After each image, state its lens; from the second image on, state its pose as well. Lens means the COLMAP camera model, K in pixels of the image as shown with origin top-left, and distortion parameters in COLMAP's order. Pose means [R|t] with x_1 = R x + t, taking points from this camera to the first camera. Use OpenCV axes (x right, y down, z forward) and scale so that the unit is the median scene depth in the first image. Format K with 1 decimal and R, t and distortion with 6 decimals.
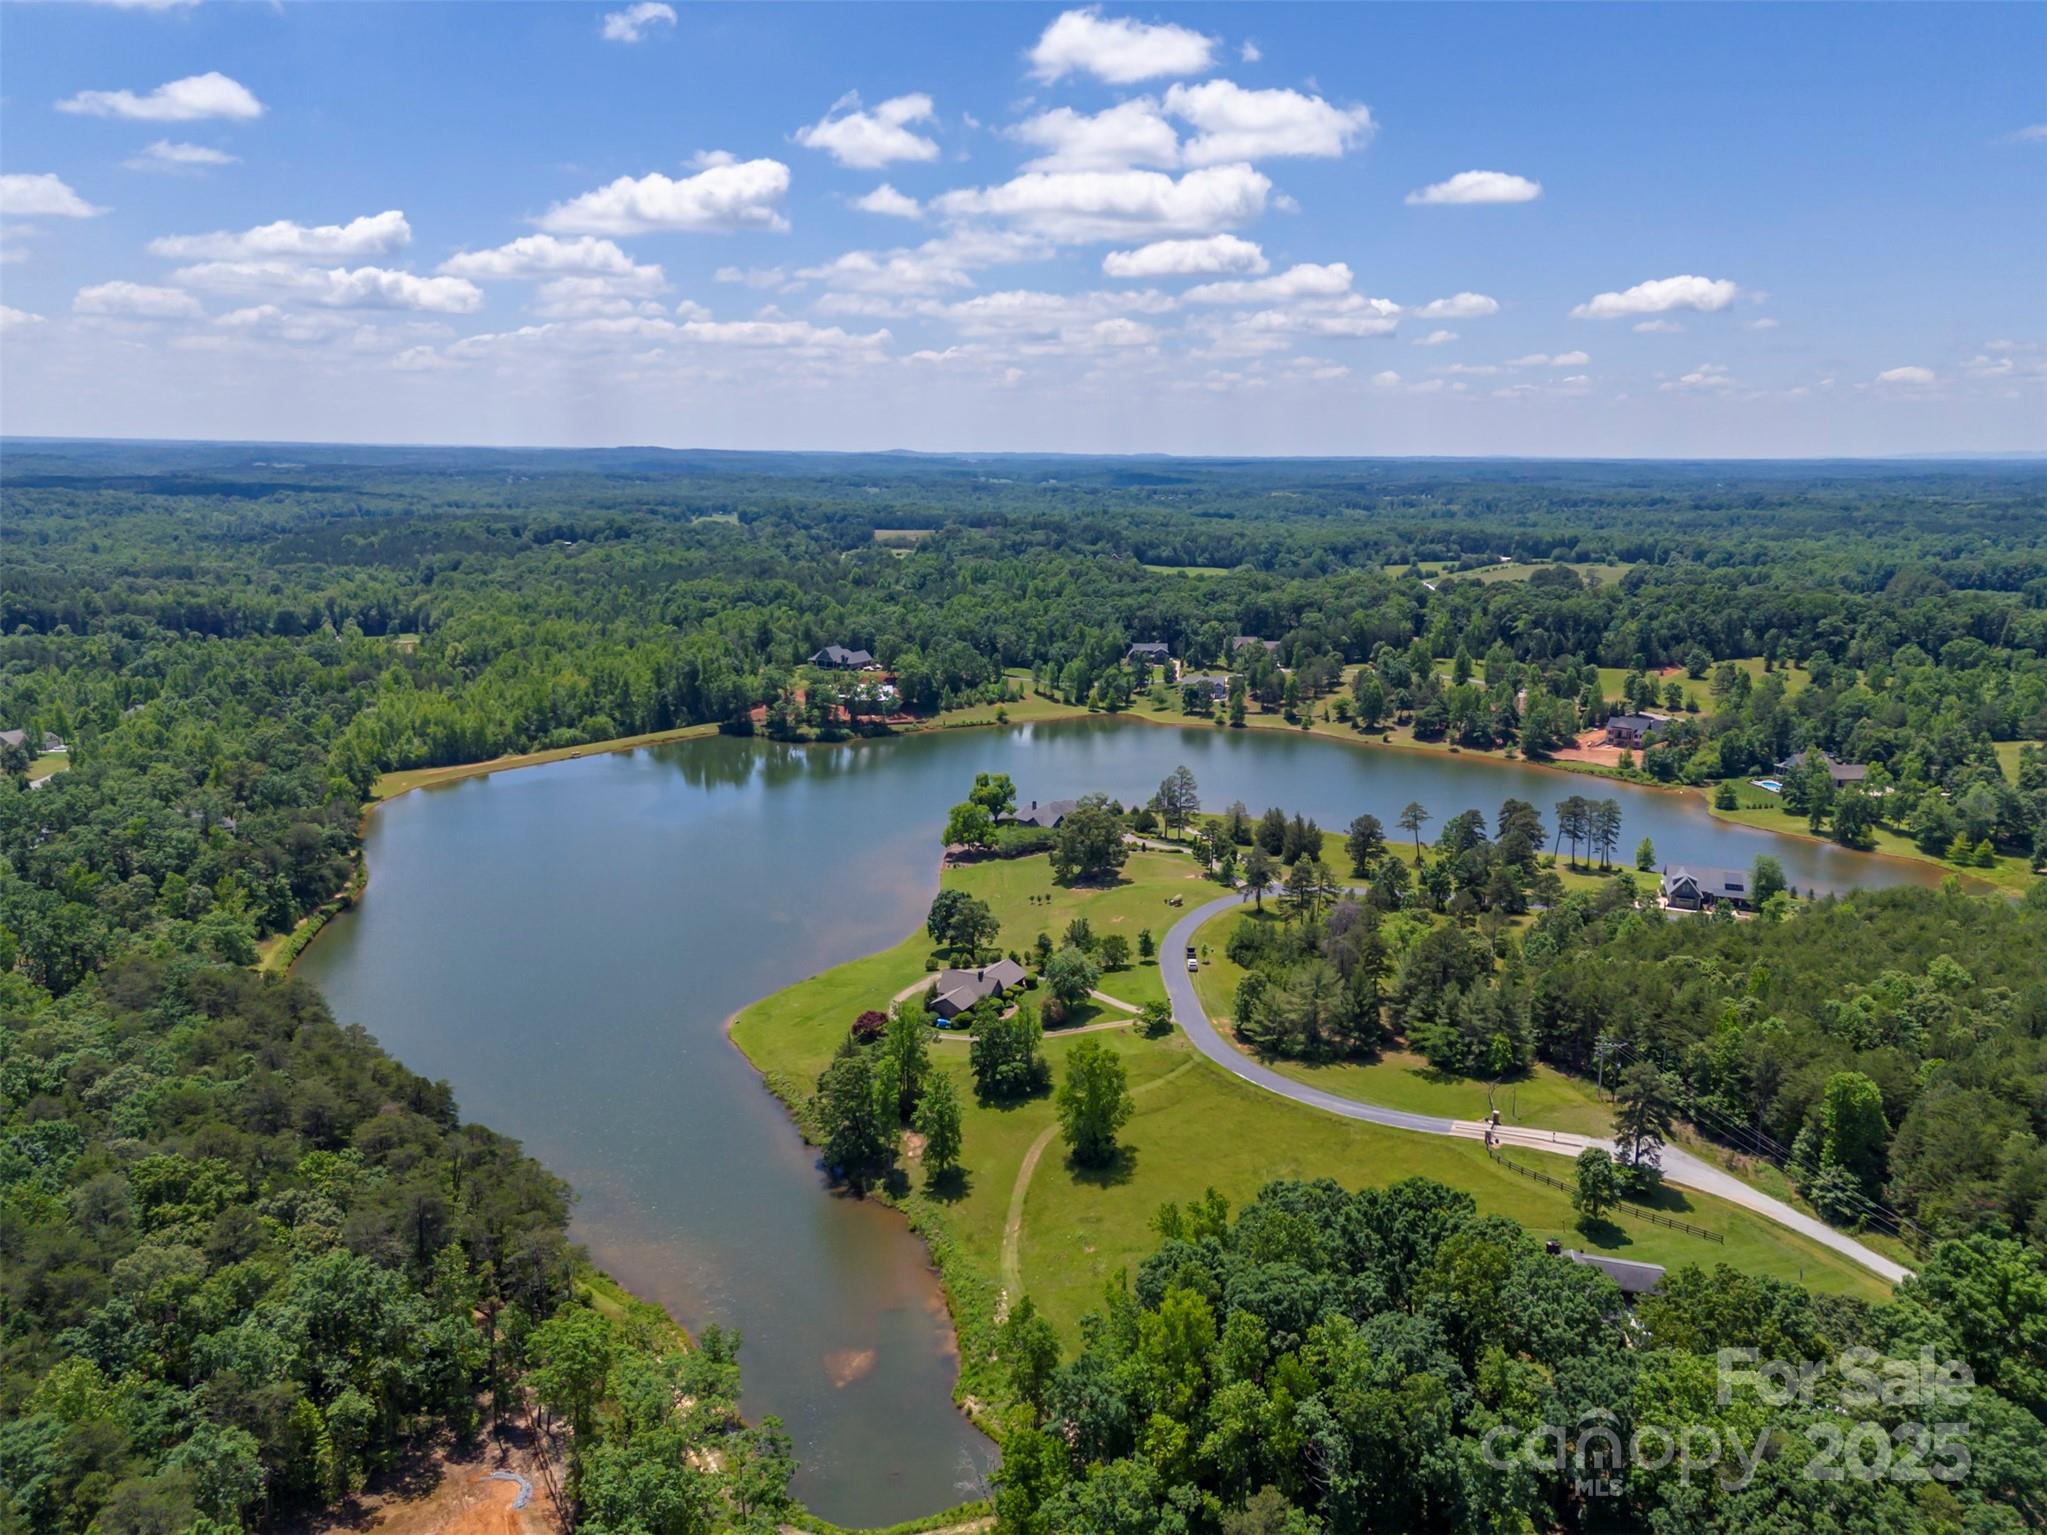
lens RADIAL K [[1475.2, 0, 1023.5], [0, 1475.2, 767.5], [0, 0, 1]] dist [0.096616, -0.096862]
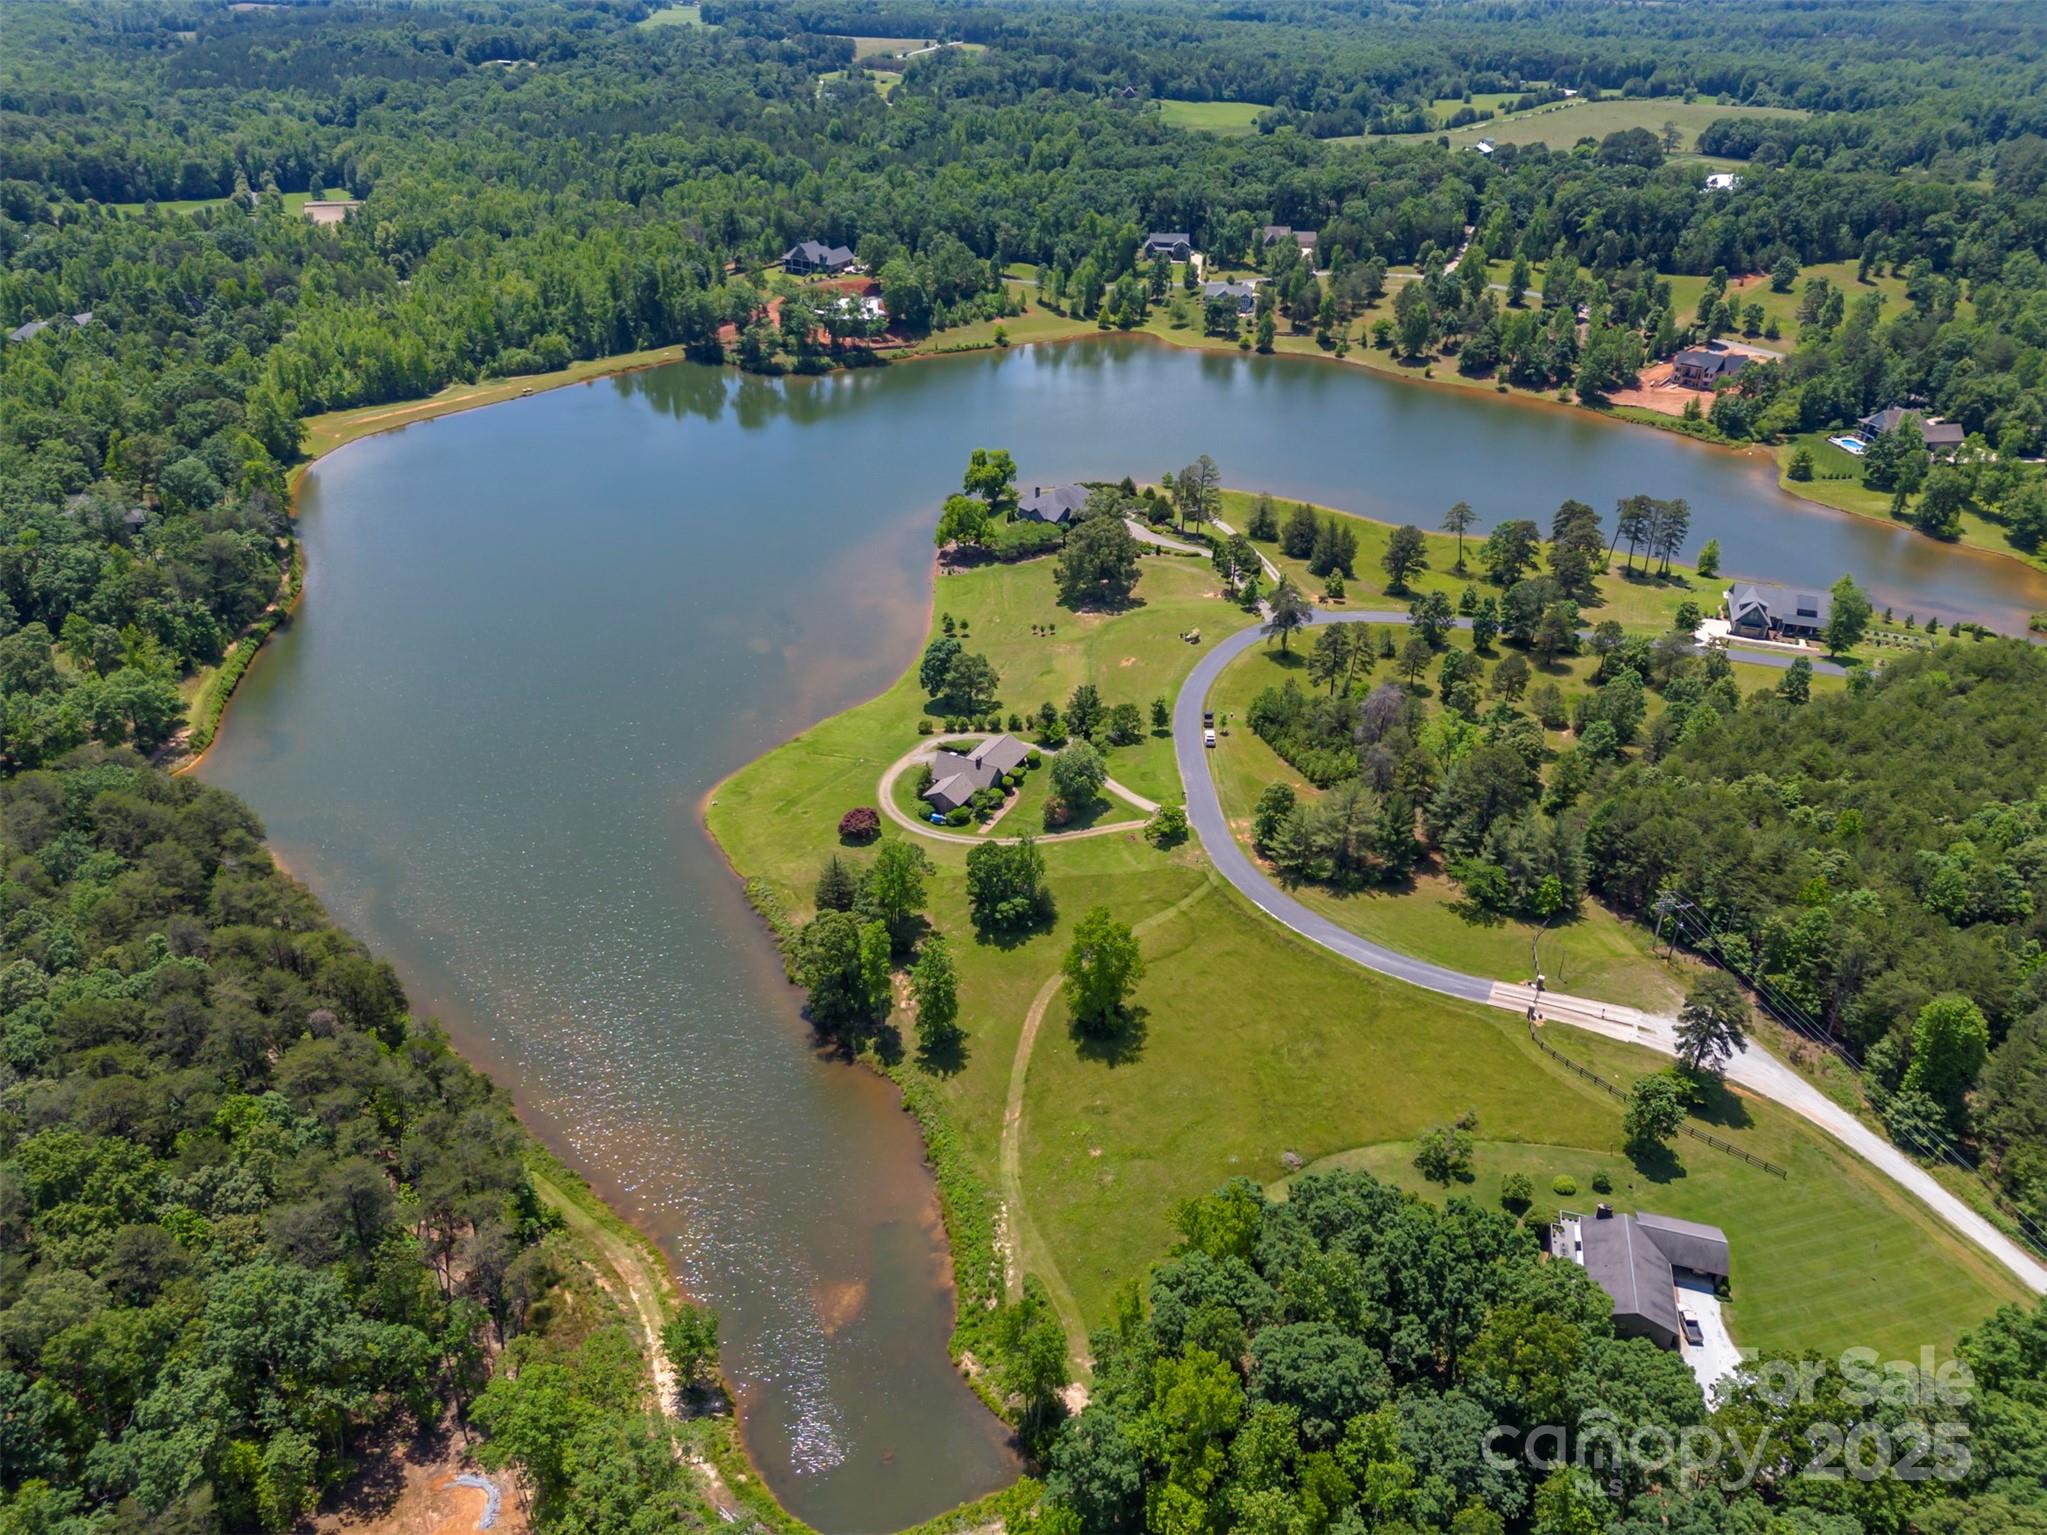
lens RADIAL K [[1493.9, 0, 1023.5], [0, 1493.9, 767.5], [0, 0, 1]] dist [0.074937, -0.049839]
pose [[0.999954, 0.009019, 0.003301, -0.002993], [-0.009592, 0.955249, 0.295647, -0.091693], [-0.000487, -0.295665, 0.955292, 0.087108]]
